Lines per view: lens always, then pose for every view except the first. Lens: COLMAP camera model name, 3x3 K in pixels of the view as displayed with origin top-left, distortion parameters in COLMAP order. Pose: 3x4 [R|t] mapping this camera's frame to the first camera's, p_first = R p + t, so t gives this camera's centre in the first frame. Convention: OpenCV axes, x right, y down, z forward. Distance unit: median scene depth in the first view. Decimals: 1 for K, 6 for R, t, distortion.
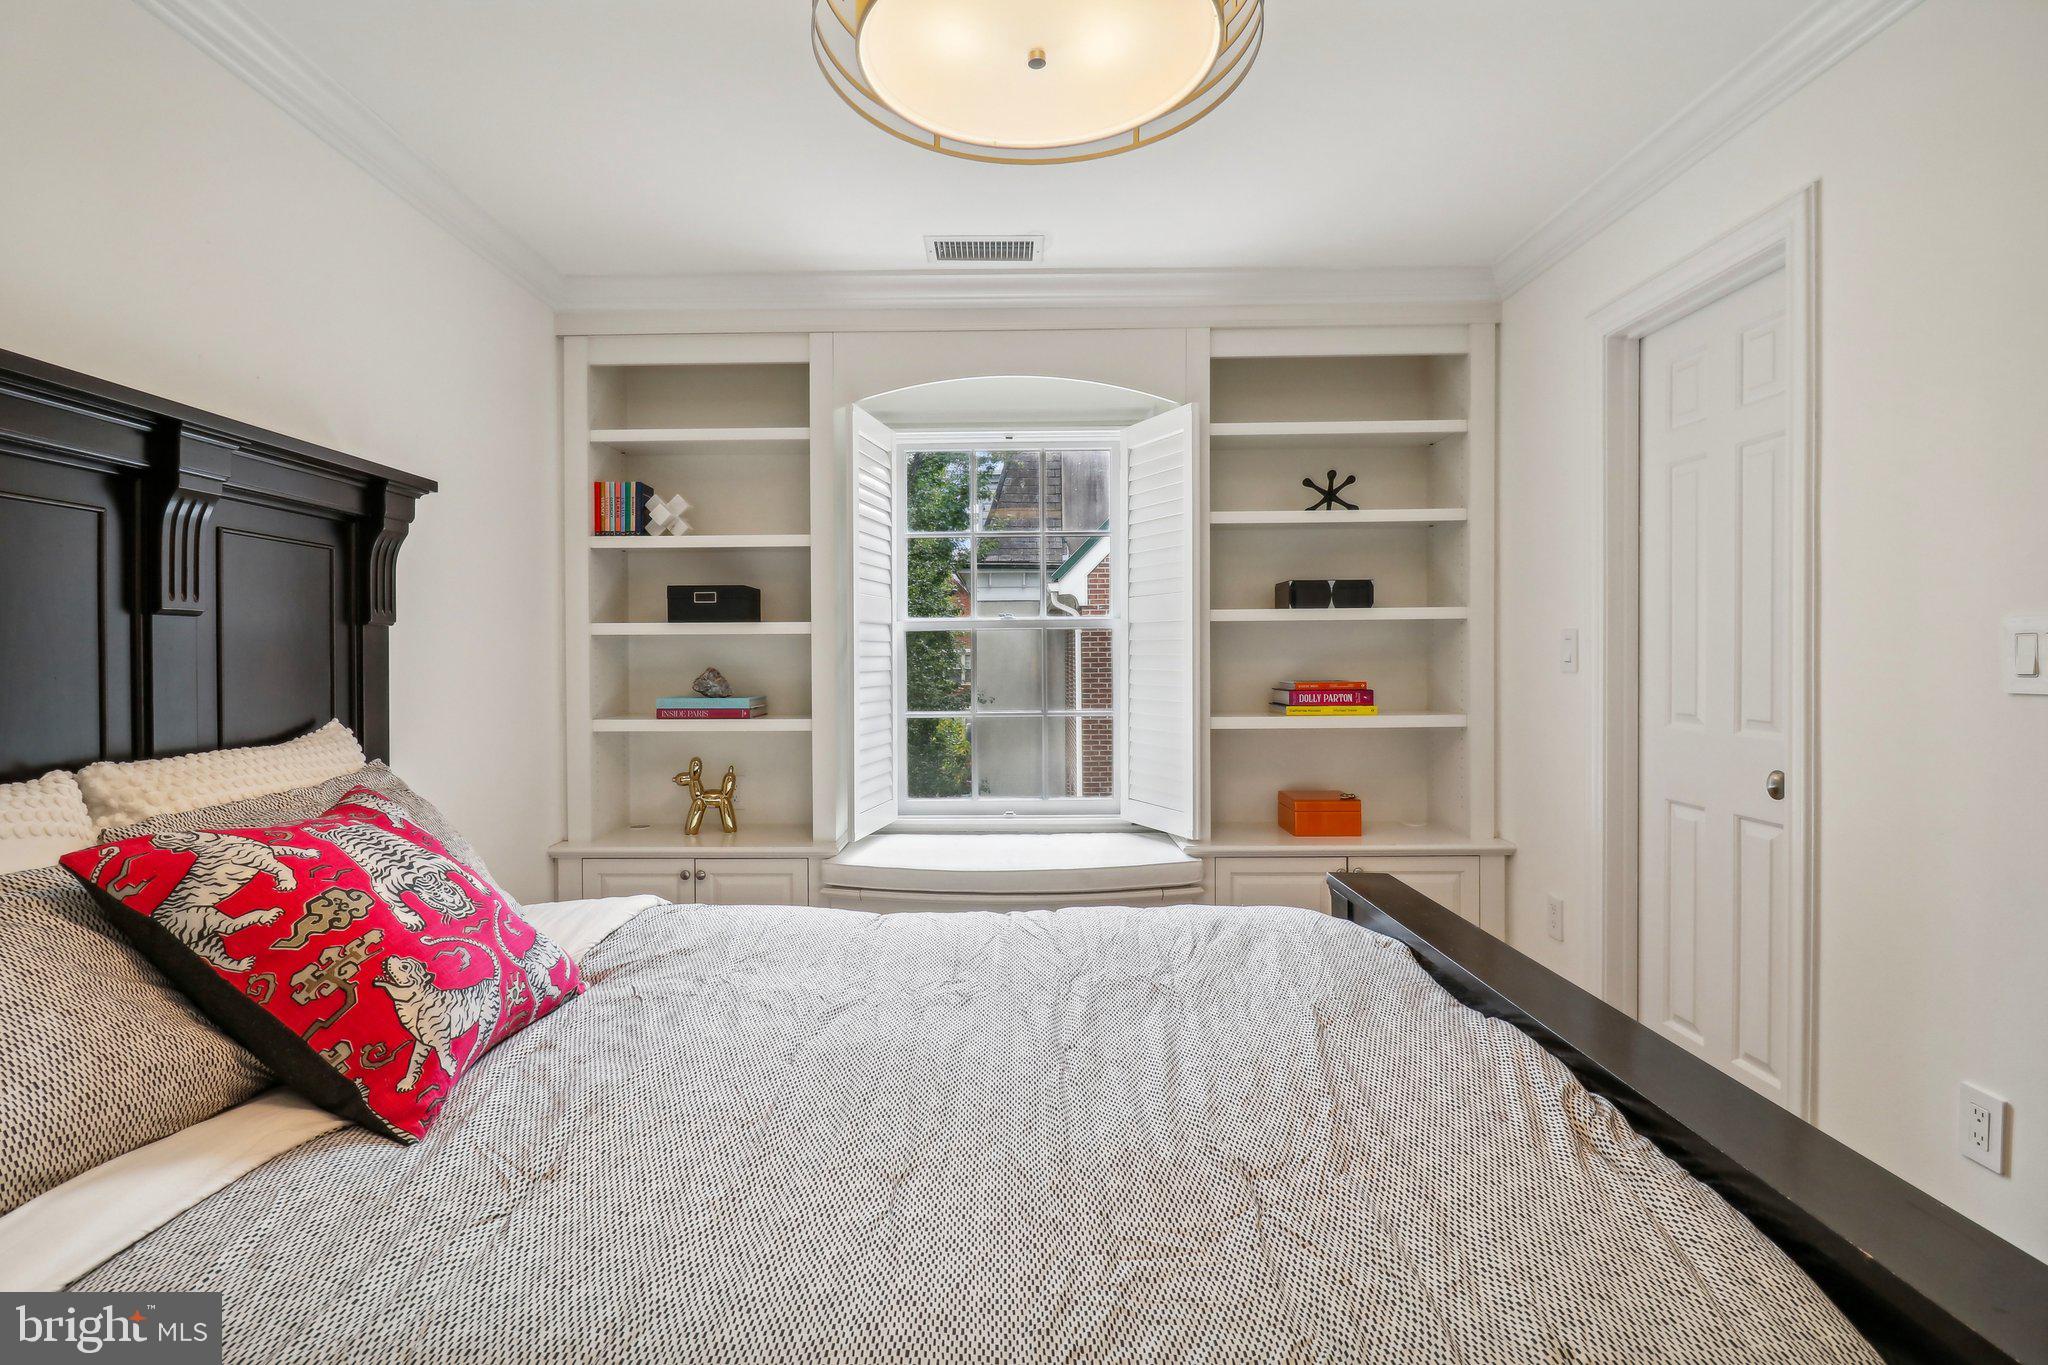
lens RADIAL K [[978.3, 0, 999.2], [0, 978.3, 655.8], [0, 0, 1]] dist [-0.003419, -0.002306]
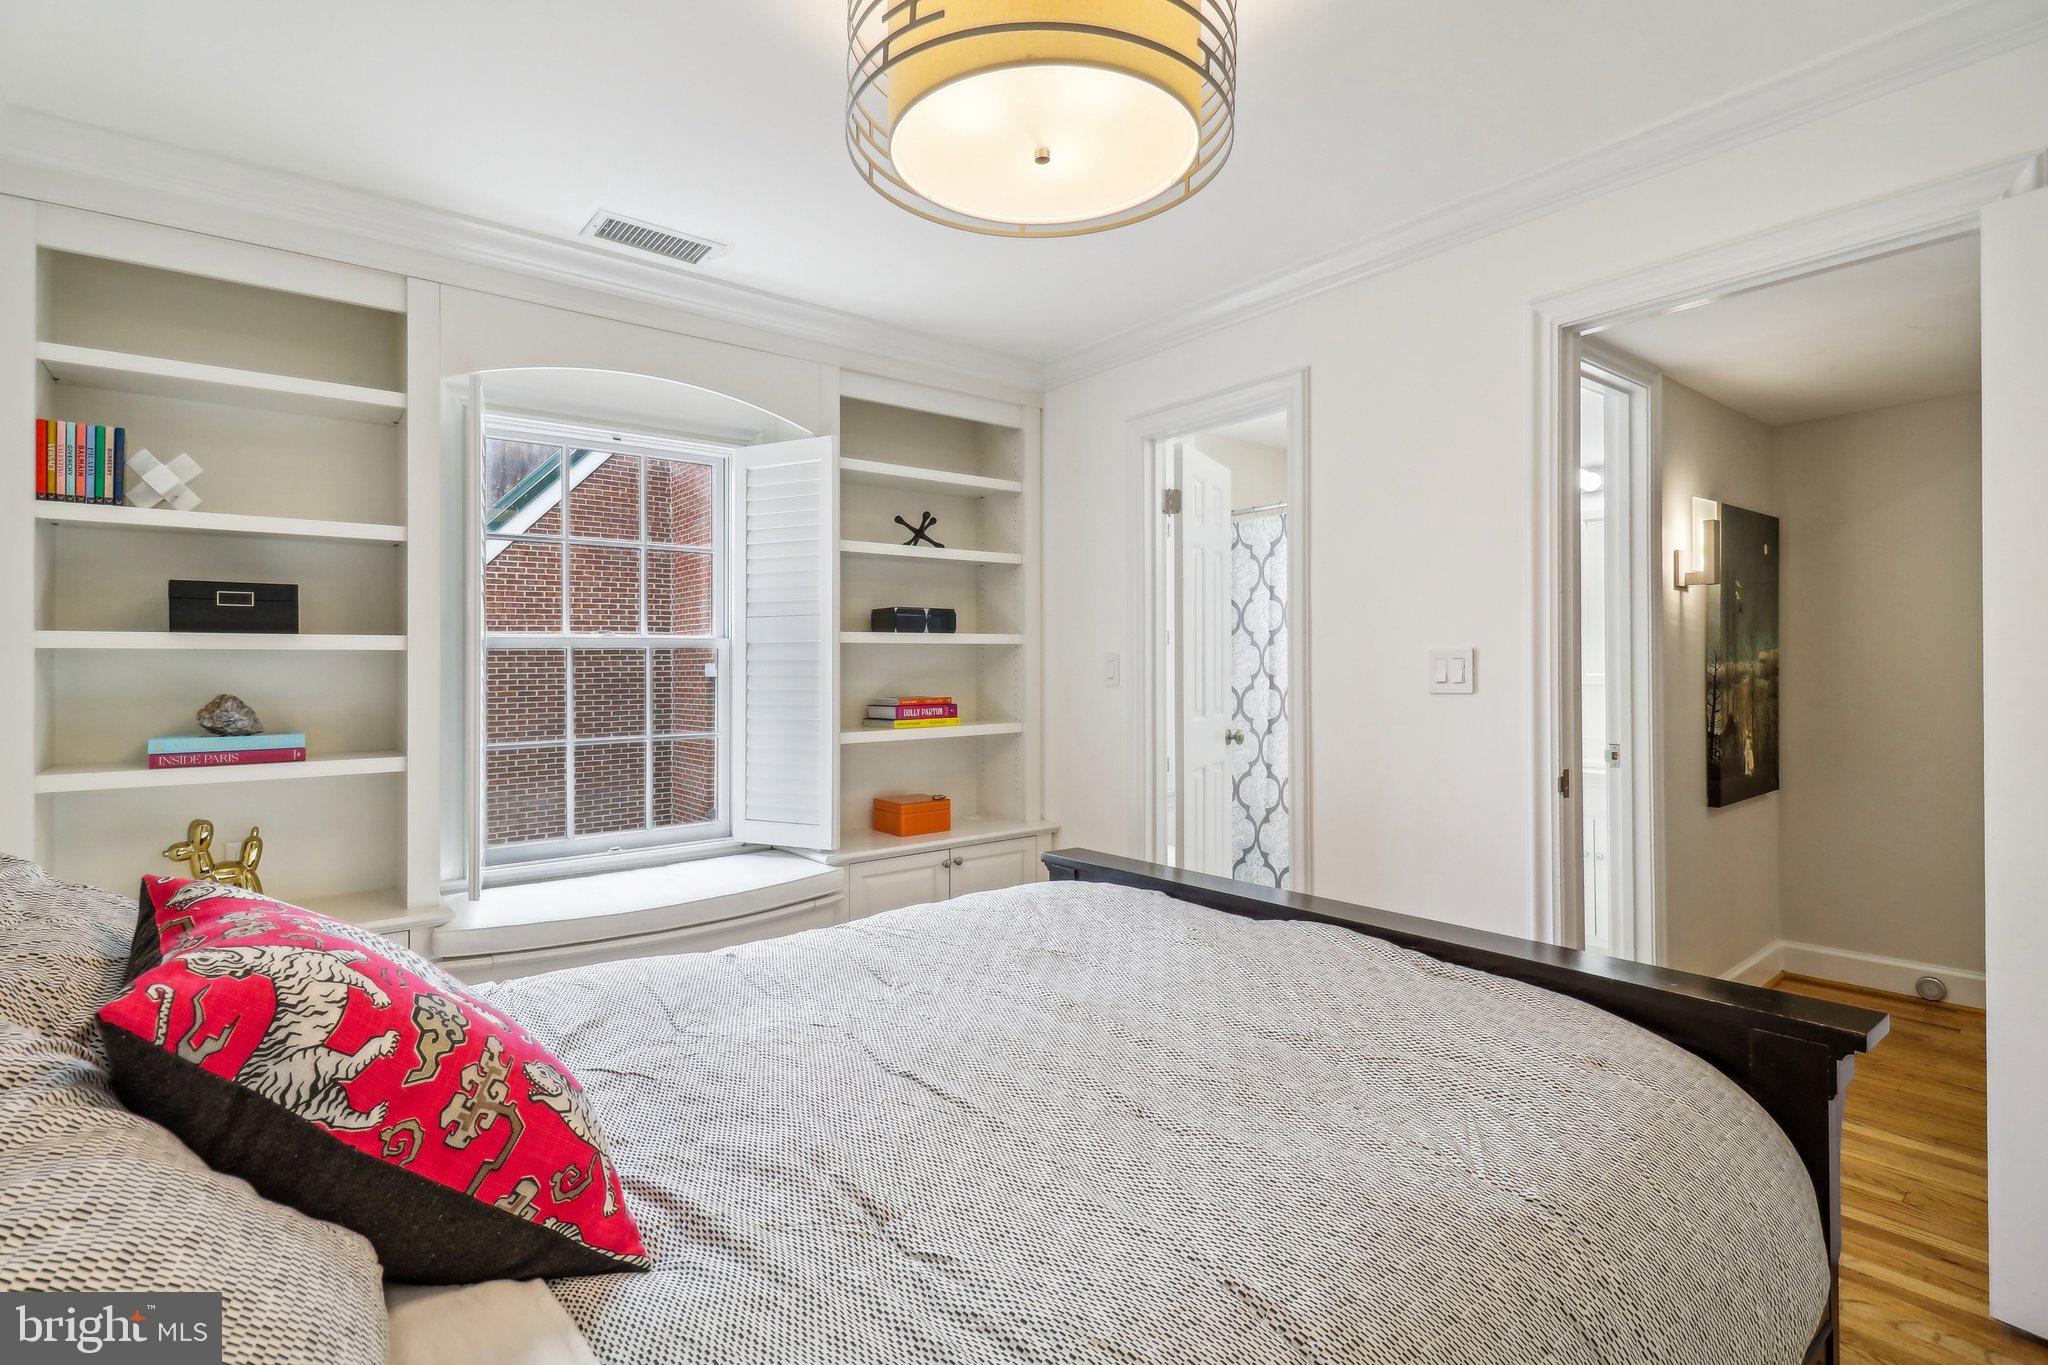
lens RADIAL K [[978.9, 0, 1018.5], [0, 978.9, 673.6], [0, 0, 1]] dist [0.011230, 0.000657]
pose [[0.770000, -0.003971, 0.638032, -0.321137], [0.005363, 0.999986, -0.000249, -0.000636], [-0.638022, 0.003613, 0.770010, 0.055710]]
